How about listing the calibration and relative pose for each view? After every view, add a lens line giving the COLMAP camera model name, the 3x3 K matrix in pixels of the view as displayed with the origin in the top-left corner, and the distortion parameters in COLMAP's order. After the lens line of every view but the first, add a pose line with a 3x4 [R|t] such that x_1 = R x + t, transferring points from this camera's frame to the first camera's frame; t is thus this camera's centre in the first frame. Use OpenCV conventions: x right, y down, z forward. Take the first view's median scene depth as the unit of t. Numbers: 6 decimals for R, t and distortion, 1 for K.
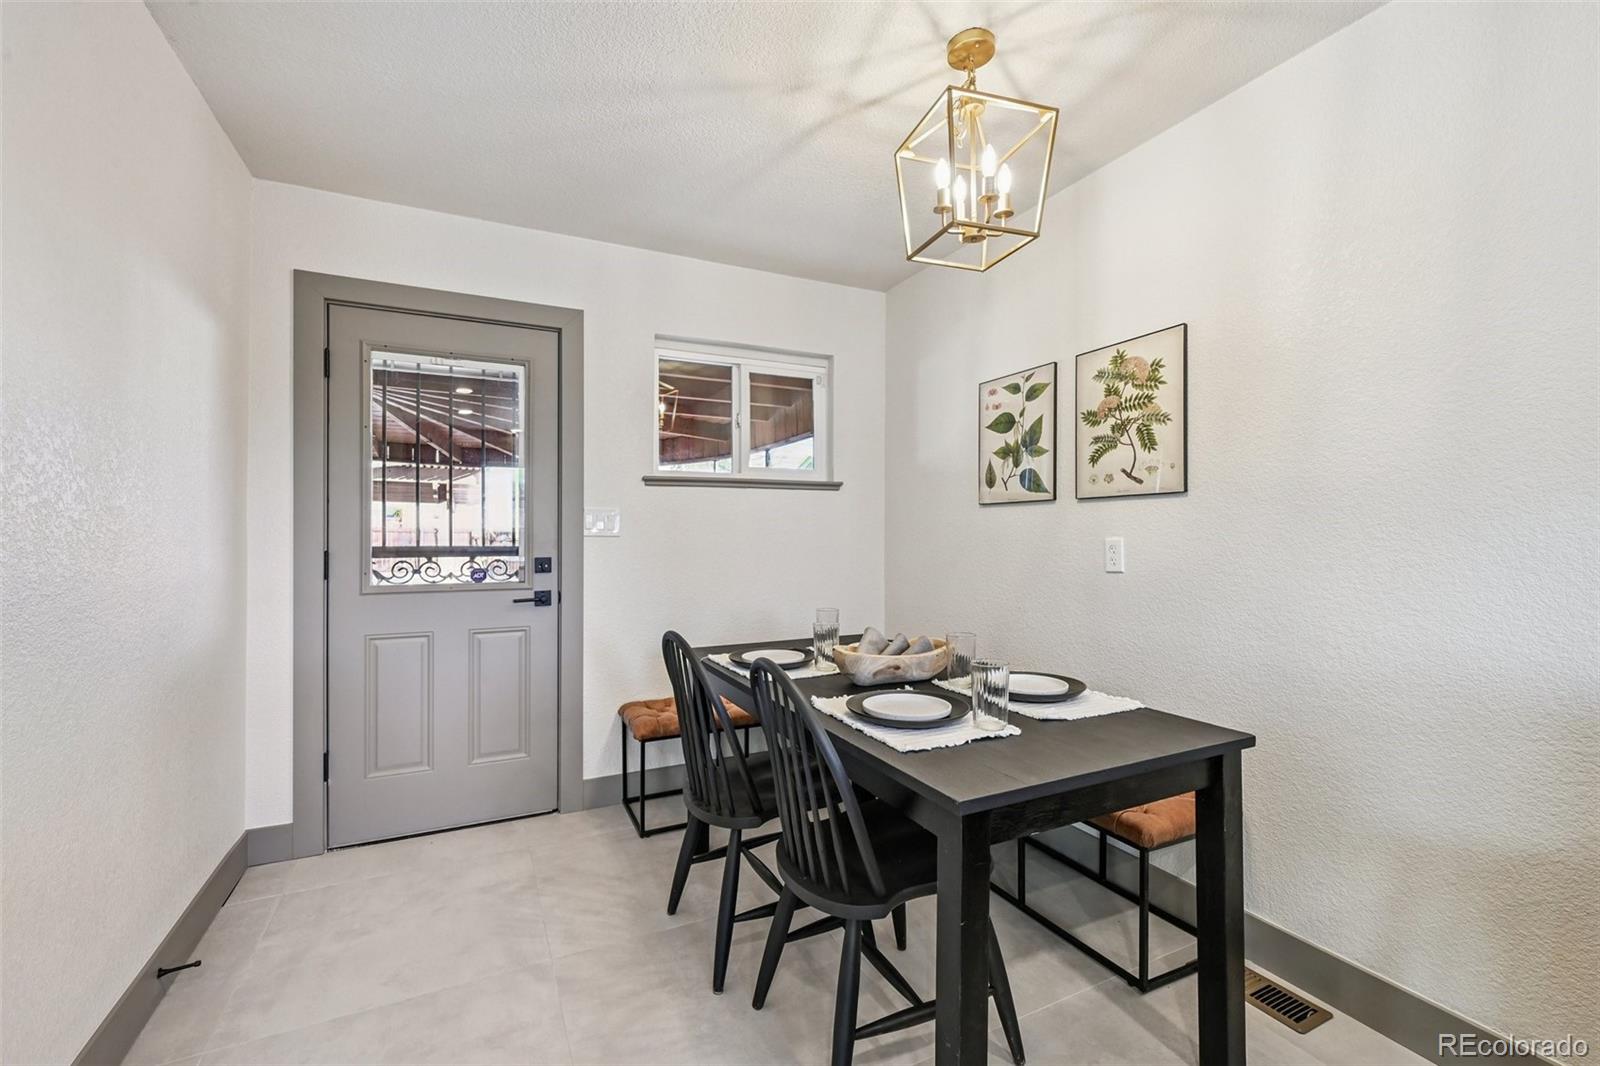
lens RADIAL K [[680.2, 0, 800.0], [0, 680.2, 533.0], [0, 0, 1]] dist [0.000257, 0.000024]
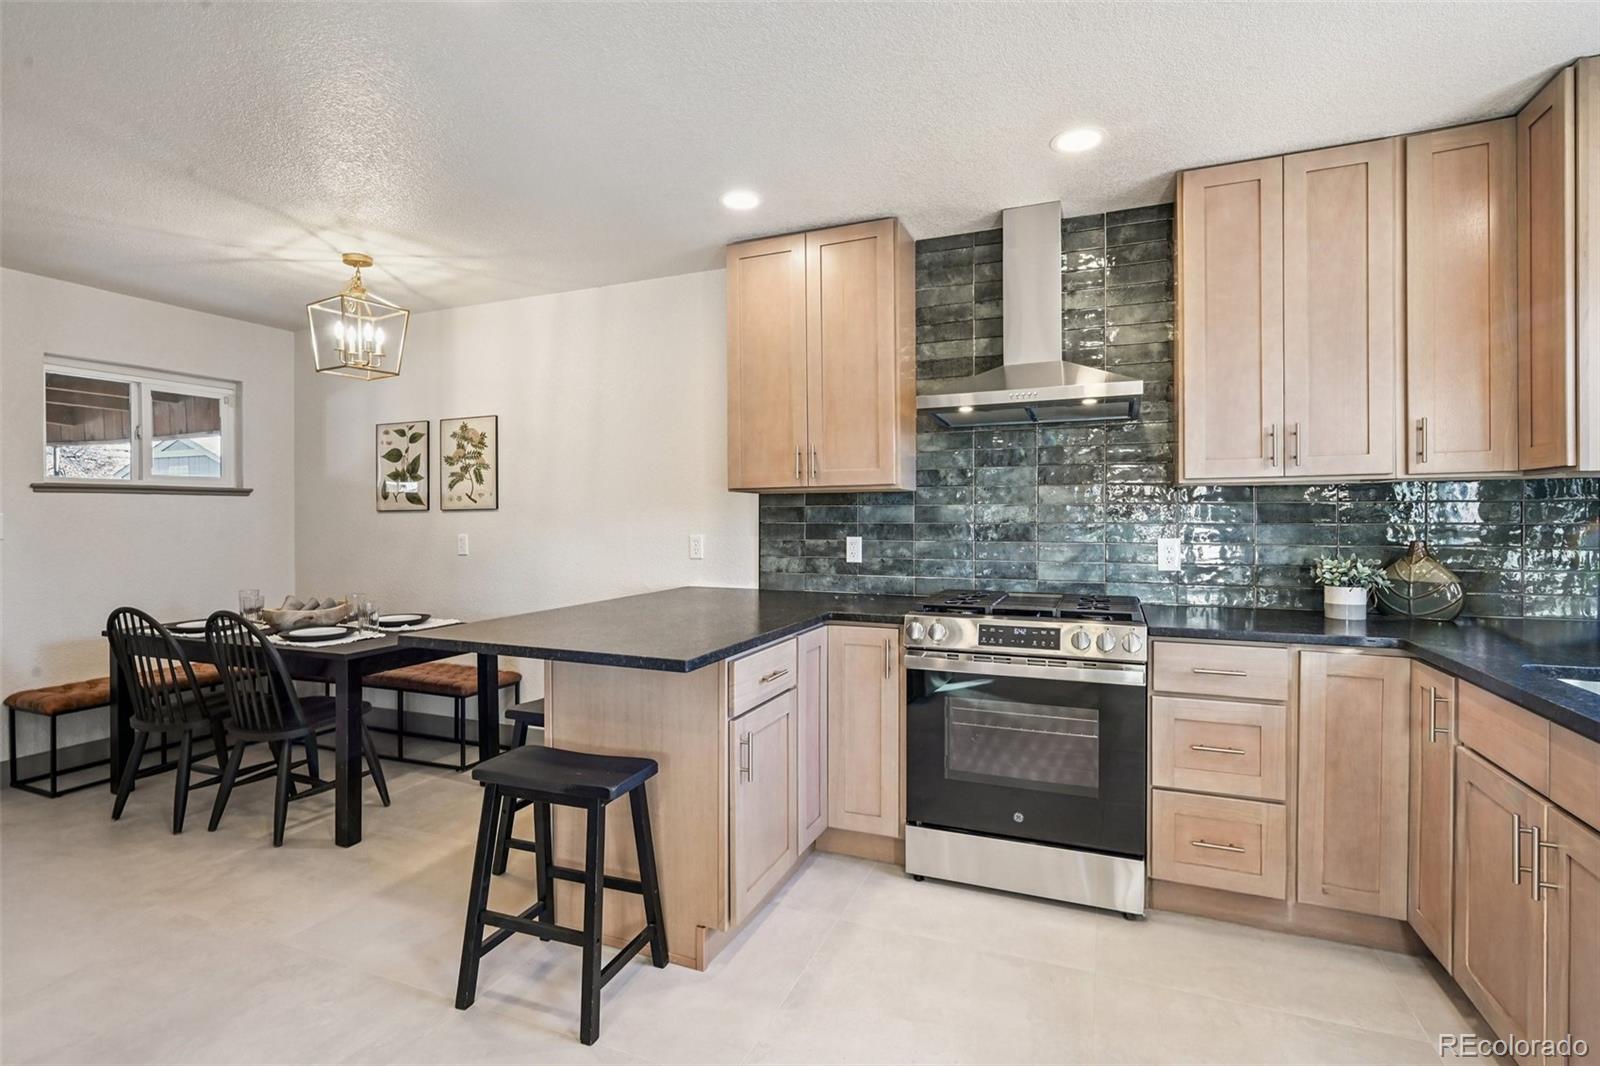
lens RADIAL K [[762.1, 0, 797.8], [0, 762.1, 522.4], [0, 0, 1]] dist [-0.000514, 0.000010]
pose [[0.750423, -0.007144, 0.660919, -0.150929], [0.006137, 0.999974, 0.003841, -0.024136], [-0.660929, 0.001174, 0.750448, -0.921419]]
